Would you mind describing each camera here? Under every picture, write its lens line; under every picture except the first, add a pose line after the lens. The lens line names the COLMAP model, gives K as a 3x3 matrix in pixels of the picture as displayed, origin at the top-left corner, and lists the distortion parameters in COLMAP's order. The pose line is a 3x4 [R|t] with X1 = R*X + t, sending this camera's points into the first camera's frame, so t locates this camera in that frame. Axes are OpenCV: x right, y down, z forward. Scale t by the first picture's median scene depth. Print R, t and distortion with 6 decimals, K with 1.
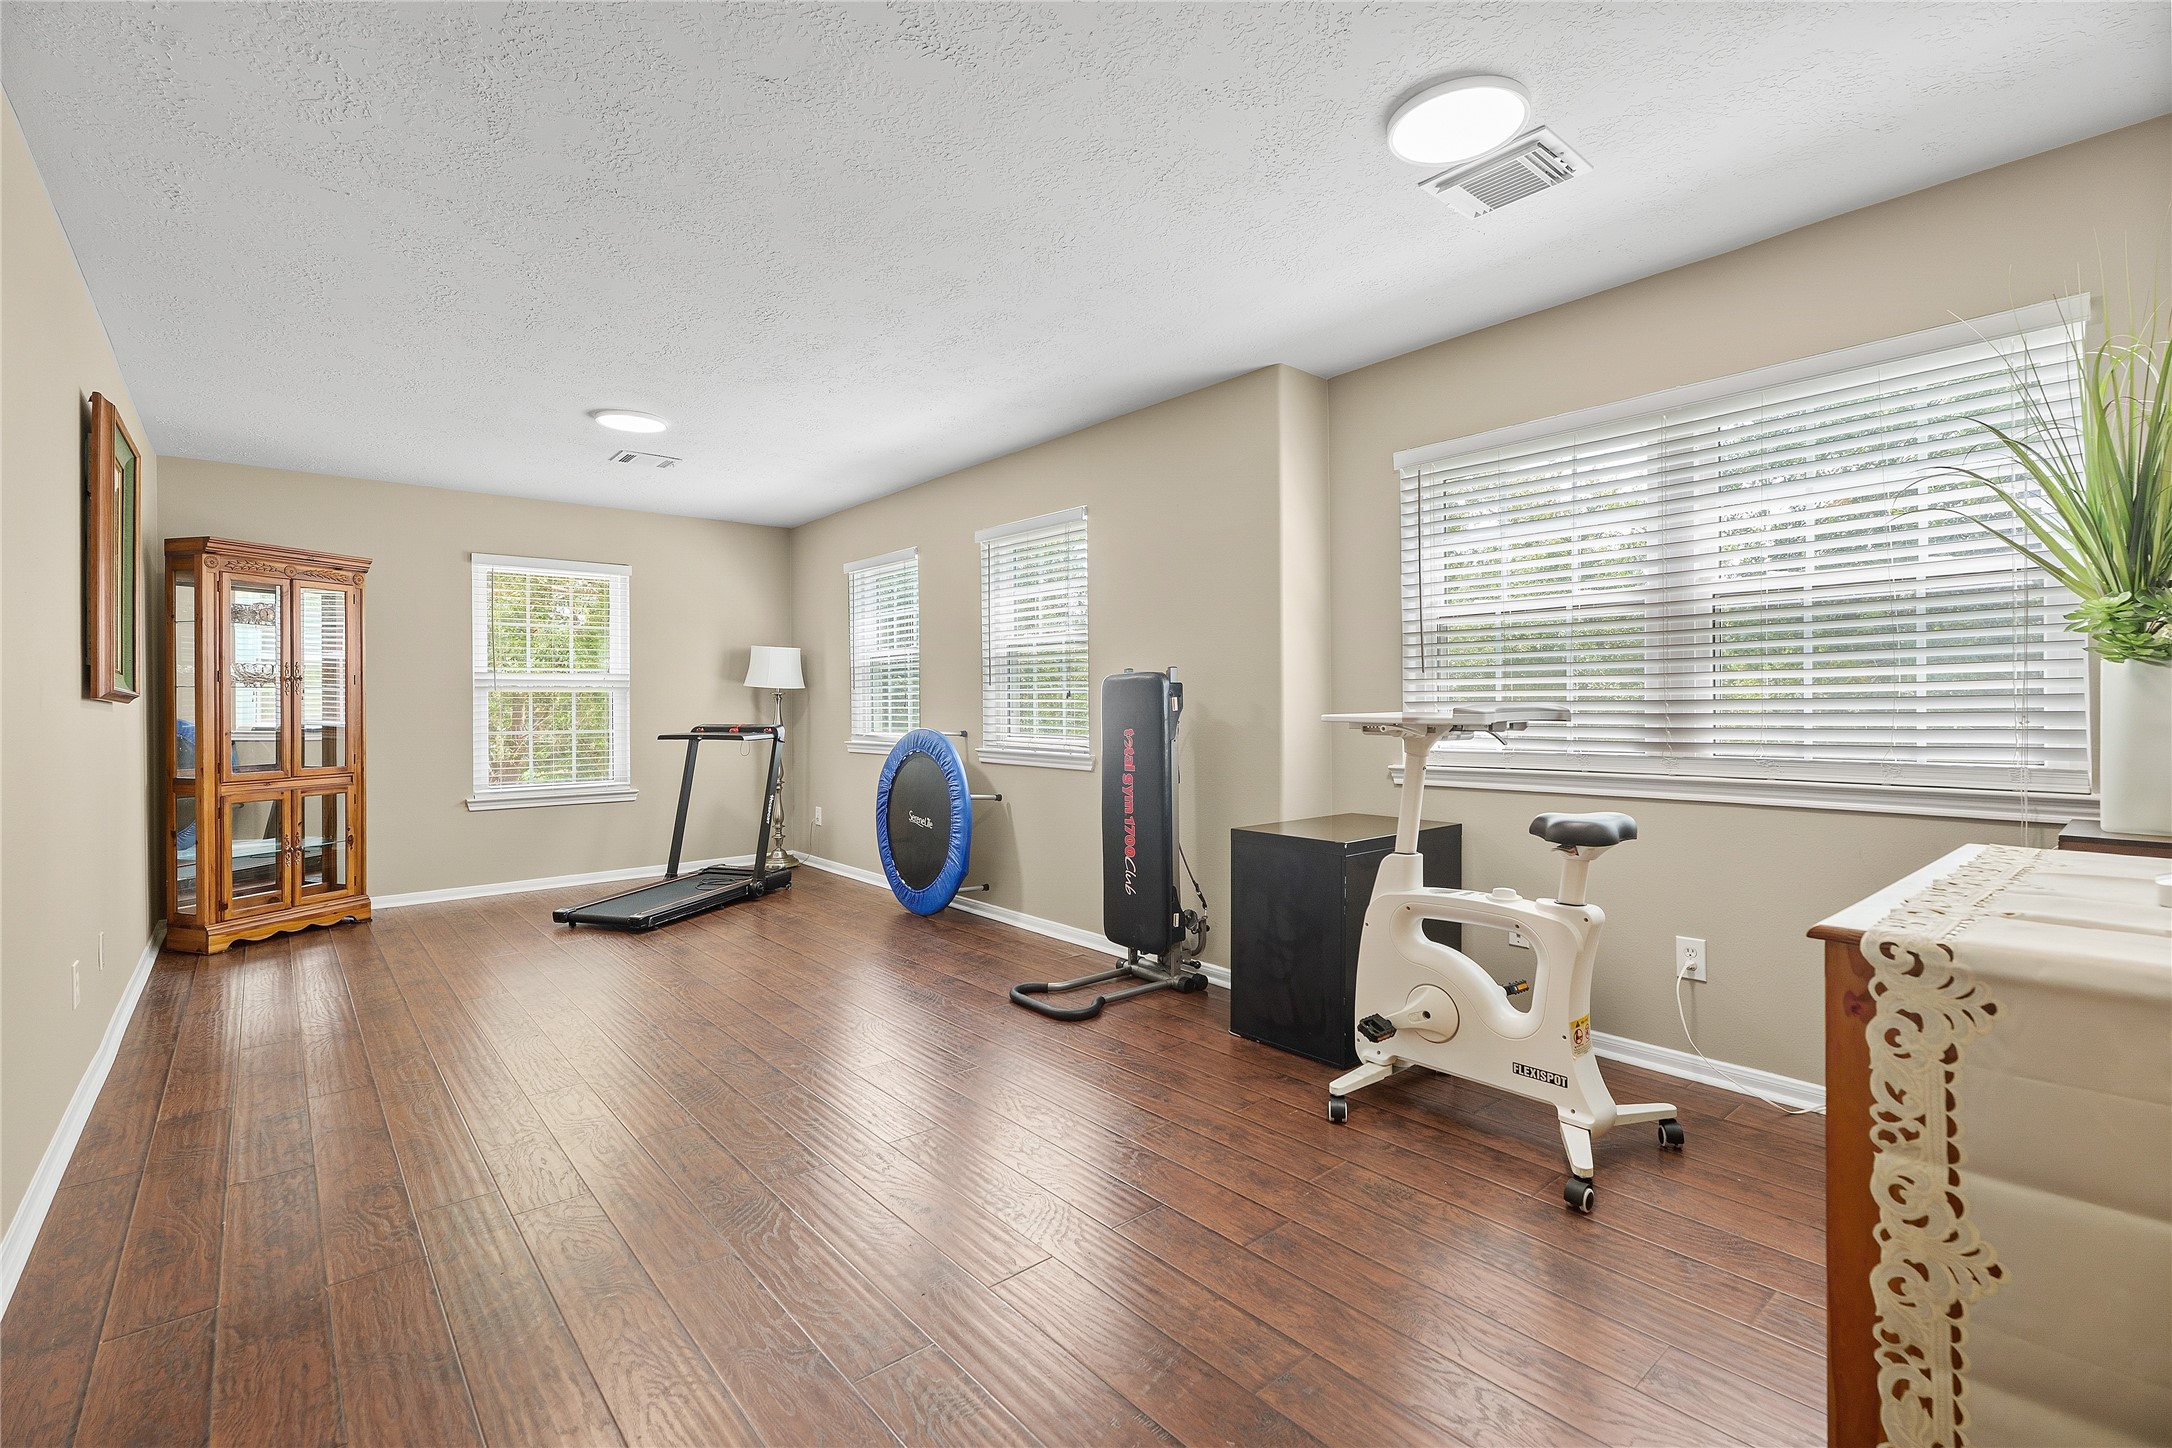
lens RADIAL K [[971.1, 0, 1084.1], [0, 971.1, 711.1], [0, 0, 1]] dist [0.004280, 0.000069]
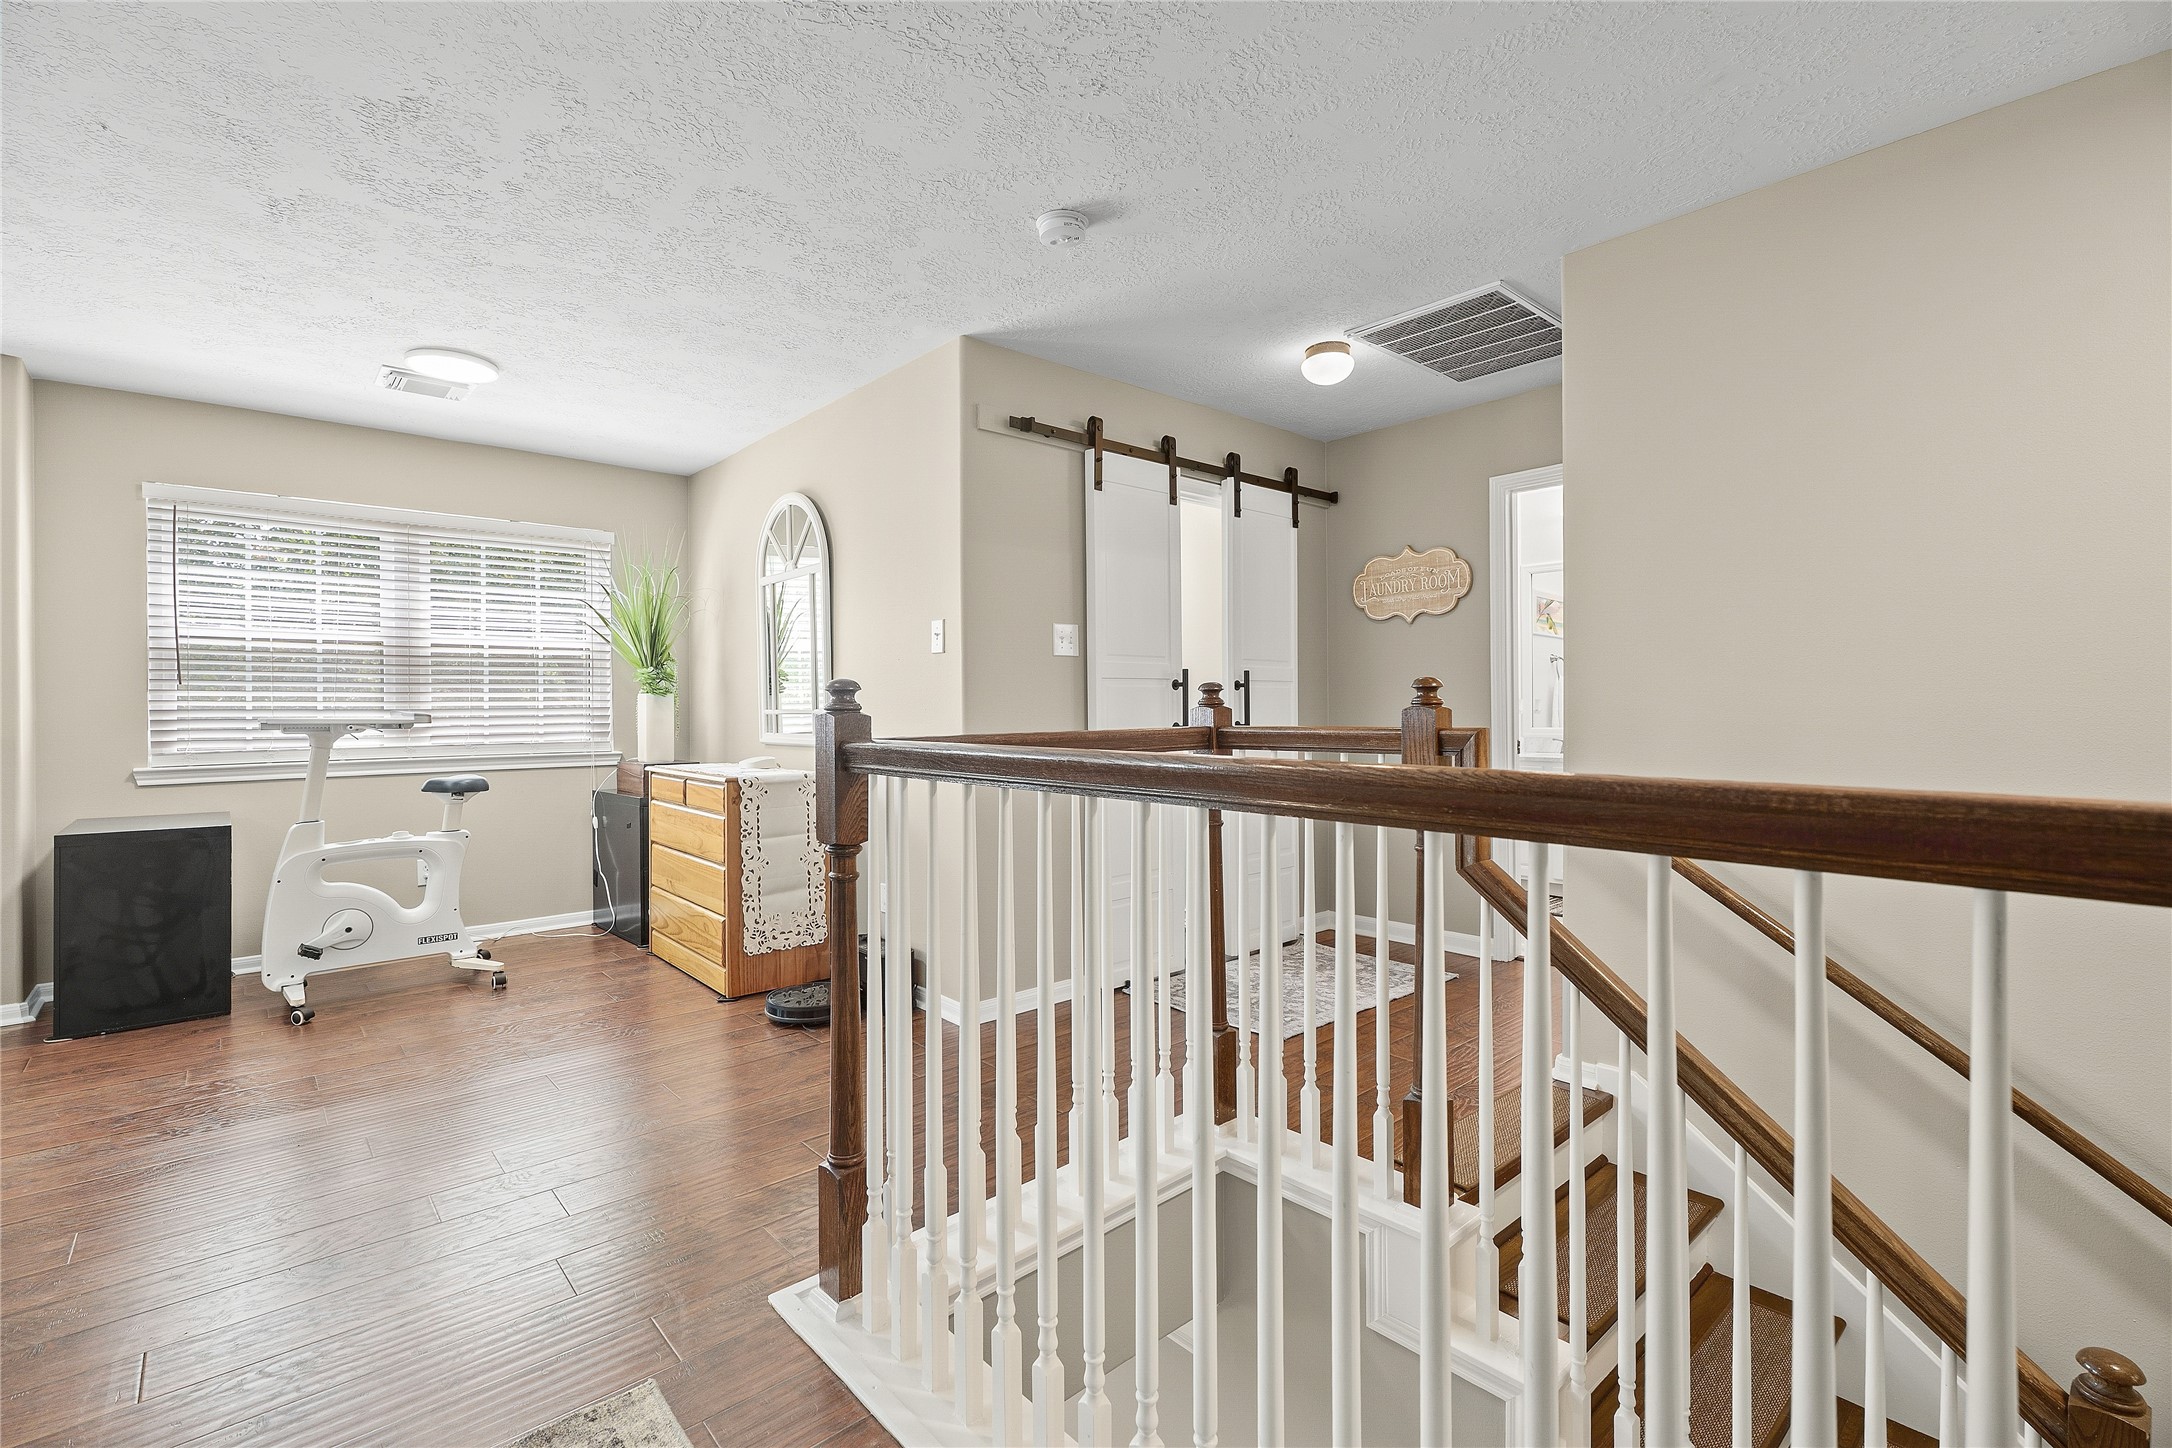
lens RADIAL K [[971.1, 0, 1083.7], [0, 971.1, 717.0], [0, 0, 1]] dist [0.004280, 0.000069]
pose [[-0.024786, -0.001859, 0.999691, -1.054906], [0.012554, 0.999919, 0.002171, 0.011757], [-0.999614, 0.012604, -0.024760, -0.041156]]
